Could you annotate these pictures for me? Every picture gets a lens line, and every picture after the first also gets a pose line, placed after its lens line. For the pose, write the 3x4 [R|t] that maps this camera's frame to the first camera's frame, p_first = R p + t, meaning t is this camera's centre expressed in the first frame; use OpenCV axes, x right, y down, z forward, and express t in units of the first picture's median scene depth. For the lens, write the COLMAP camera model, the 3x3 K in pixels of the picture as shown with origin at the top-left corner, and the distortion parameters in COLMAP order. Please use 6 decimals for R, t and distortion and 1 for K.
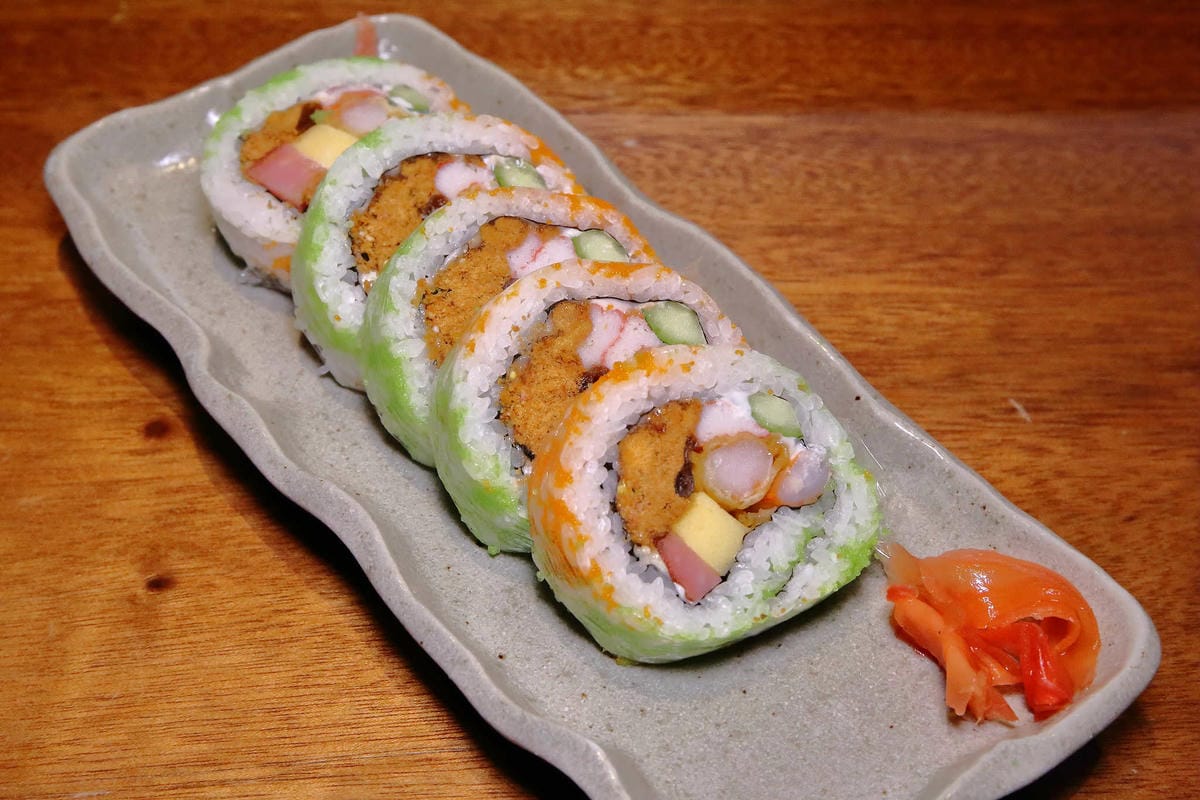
lens RADIAL K [[2497.8, 0, 600.0], [0, 2497.8, 400.0], [0, 0, 1]] dist [0.035604, 0.145360]
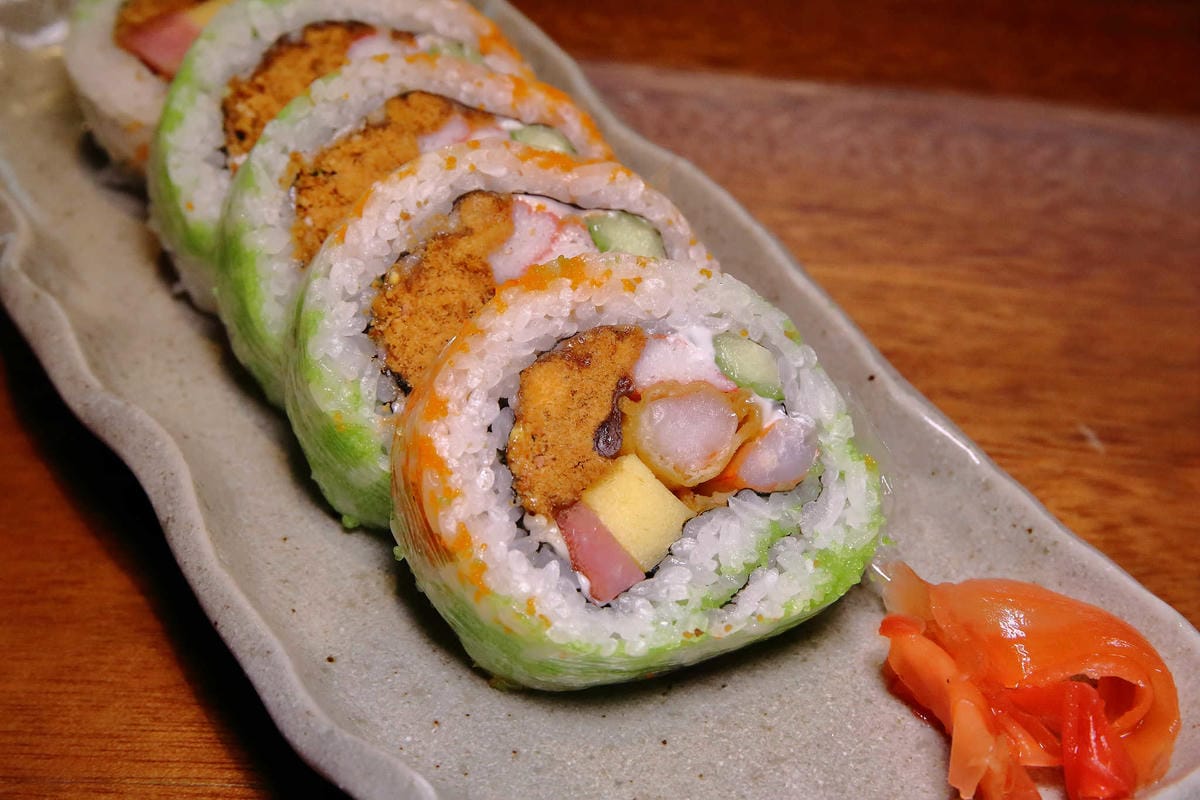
lens RADIAL K [[2285.5, 0, 600.0], [0, 2285.5, 400.0], [0, 0, 1]] dist [0.018508, 0.096420]
pose [[0.993940, 0.094187, -0.056681, 0.065999], [-0.099338, 0.990390, -0.096224, 0.083637], [0.047073, 0.101272, 0.993744, 0.343990]]
